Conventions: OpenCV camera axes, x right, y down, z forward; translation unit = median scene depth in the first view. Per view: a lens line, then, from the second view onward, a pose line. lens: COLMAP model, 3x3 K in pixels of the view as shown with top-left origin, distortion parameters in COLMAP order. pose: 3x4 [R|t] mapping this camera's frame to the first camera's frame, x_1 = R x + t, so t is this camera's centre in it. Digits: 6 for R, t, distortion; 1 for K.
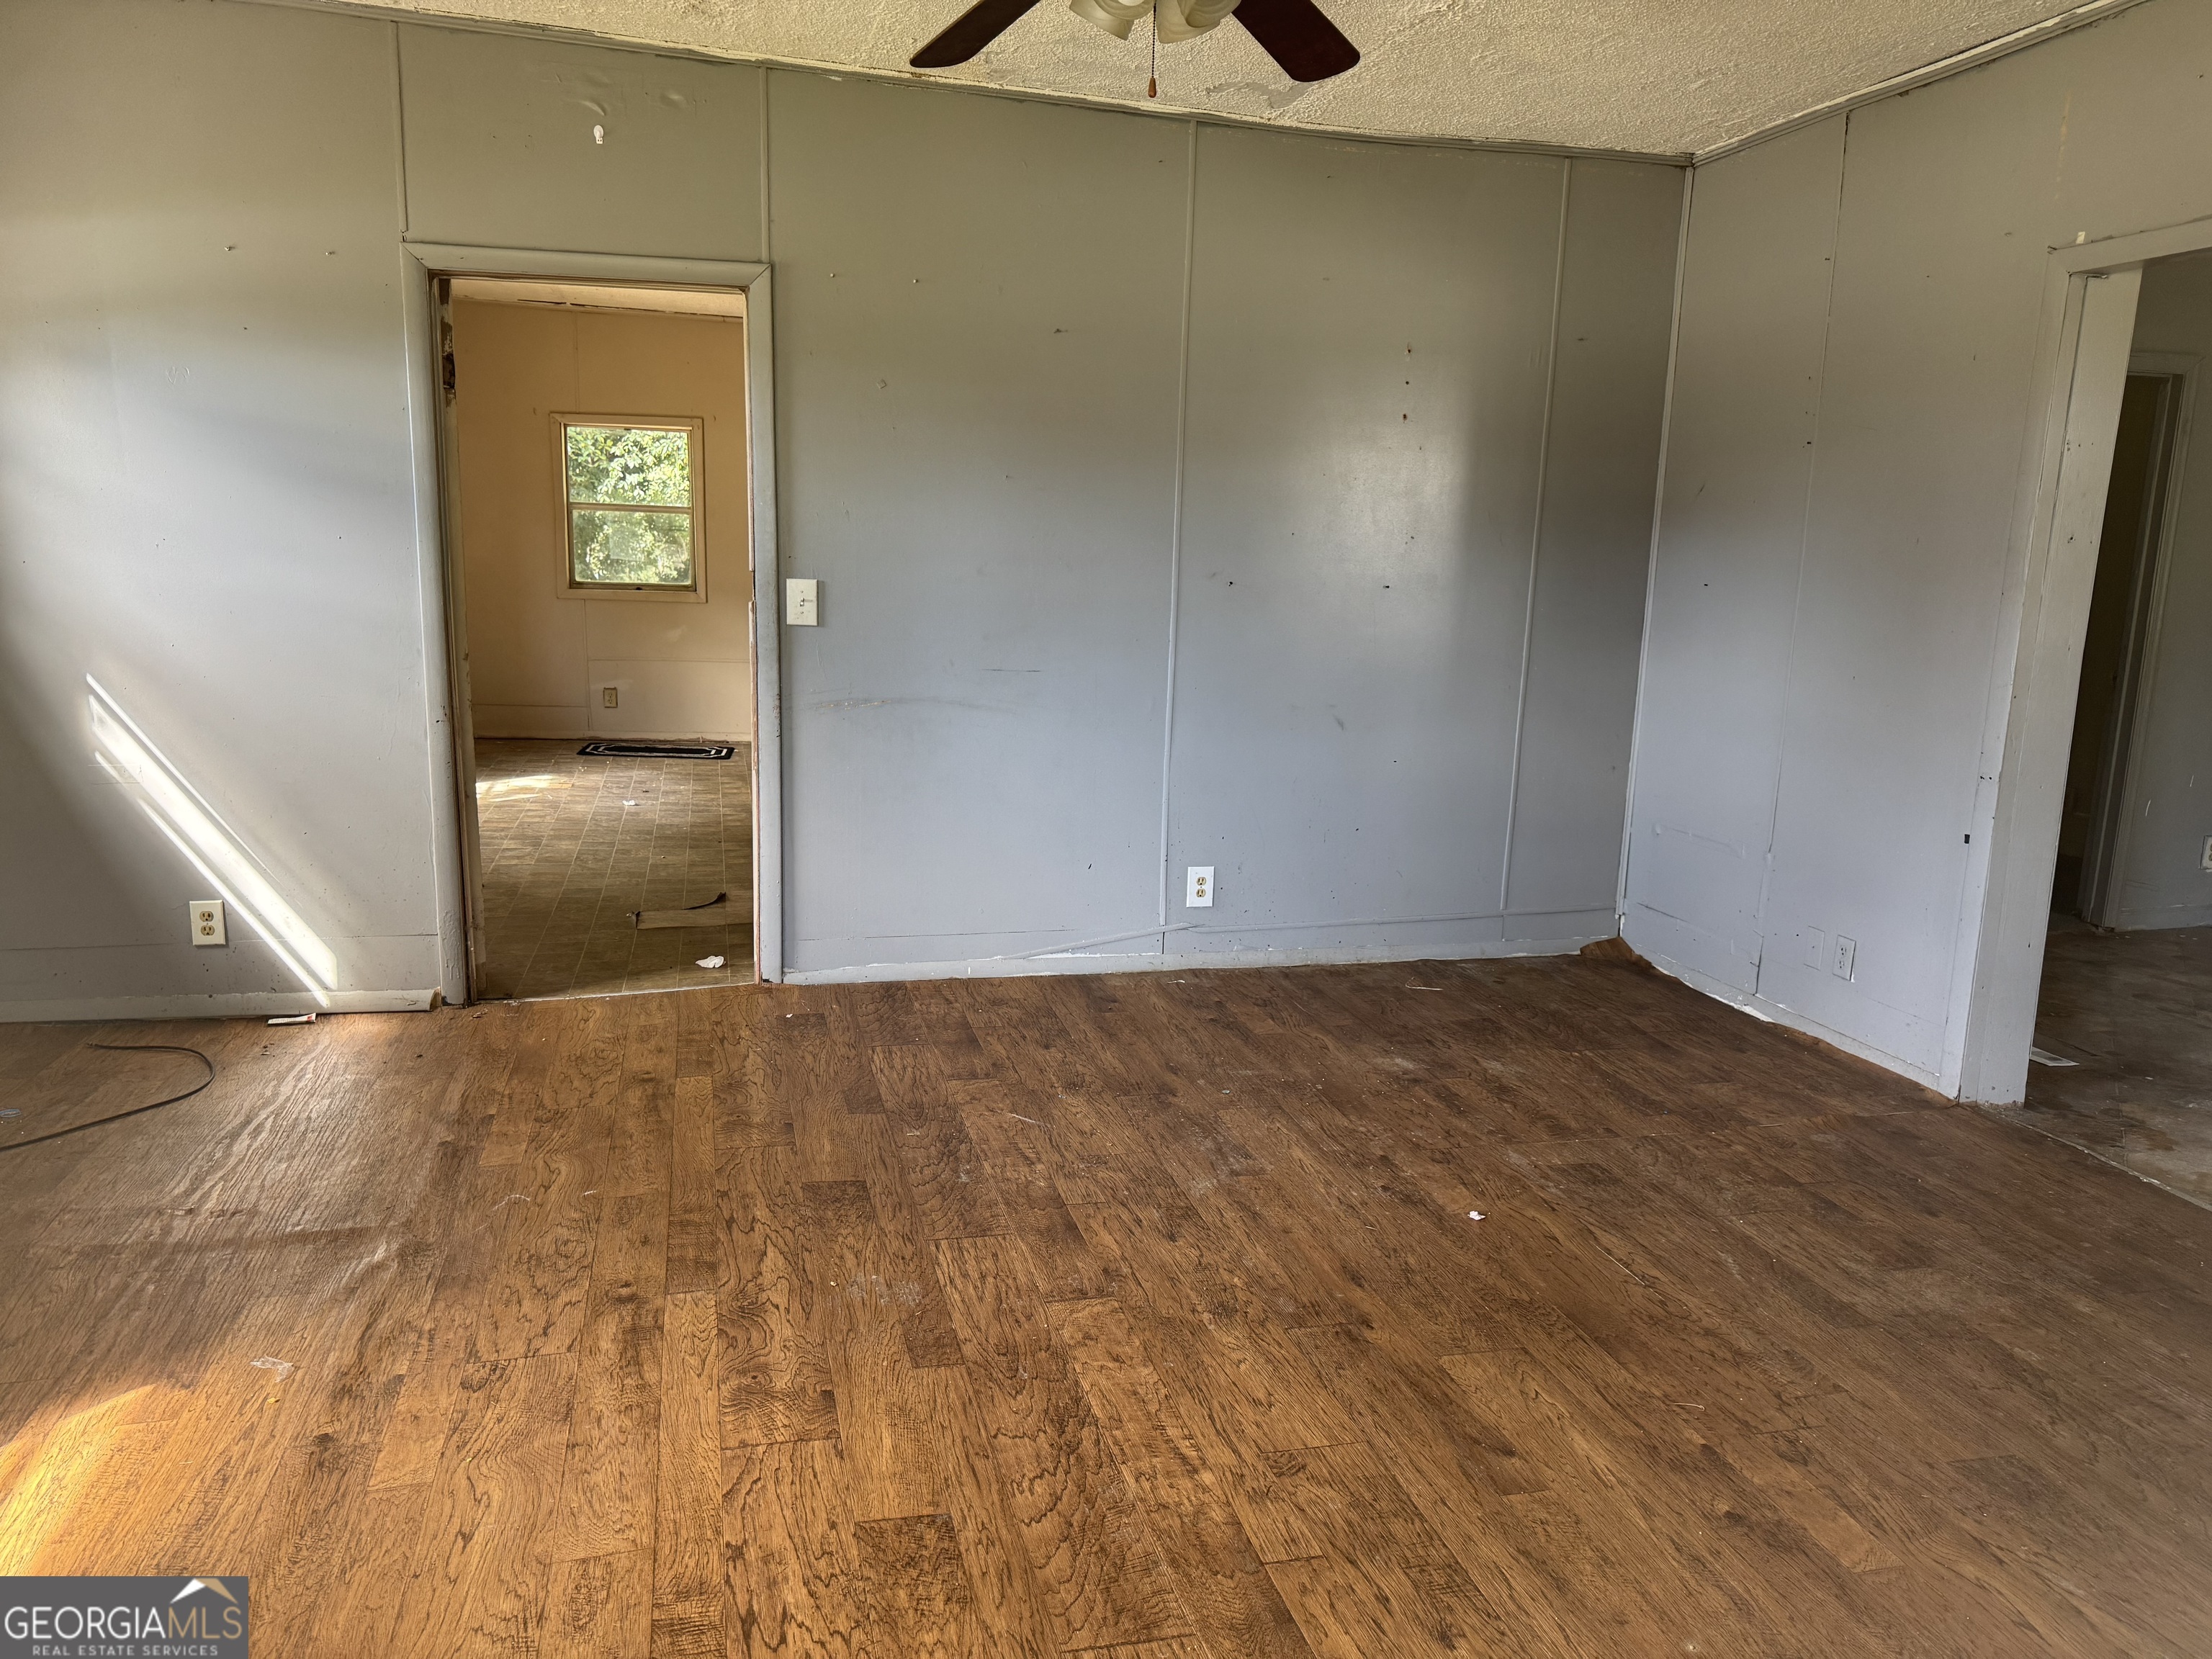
lens RADIAL K [[1522.4, 0, 1110.8], [0, 1522.4, 817.9], [0, 0, 1]] dist [0.030177, -0.002369]
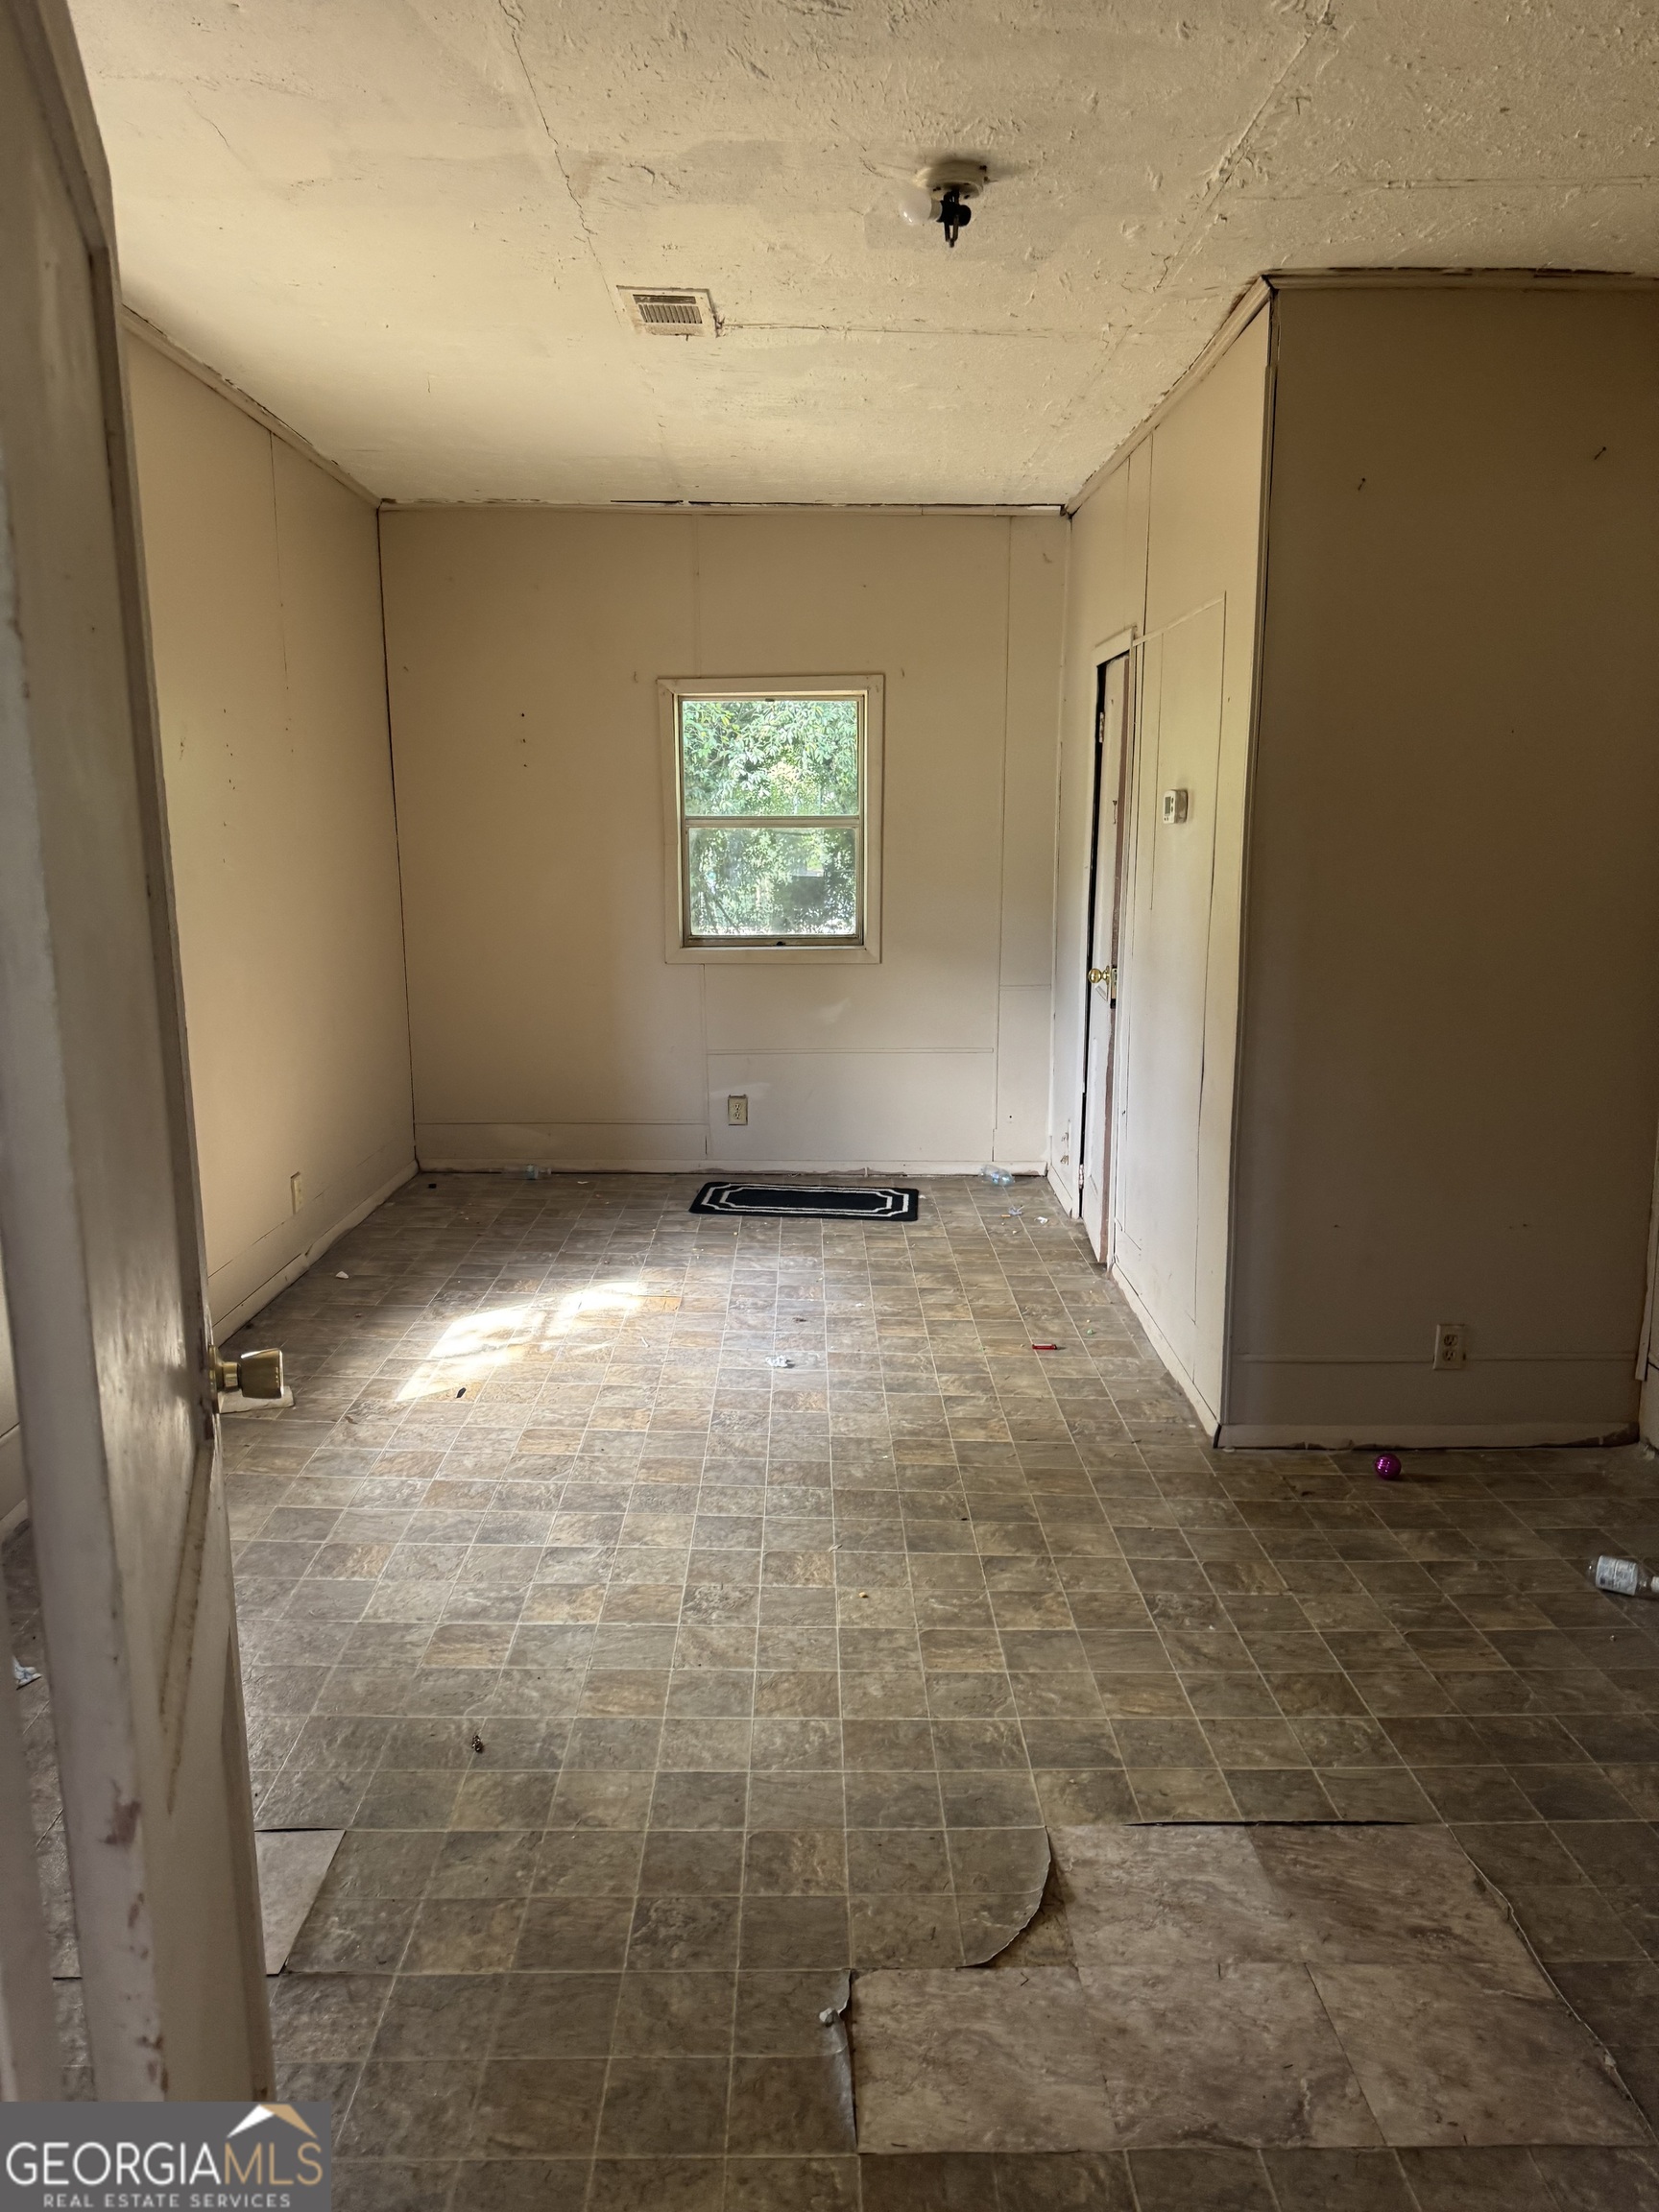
lens RADIAL K [[1522.4, 0, 823.5], [0, 1522.4, 1121.2], [0, 0, 1]] dist [0.030177, -0.002369]
pose [[0.969906, 0.018609, -0.242768, -0.164624], [-0.016115, 0.999795, 0.012258, -0.104584], [0.242946, -0.007977, 0.970007, 0.463023]]
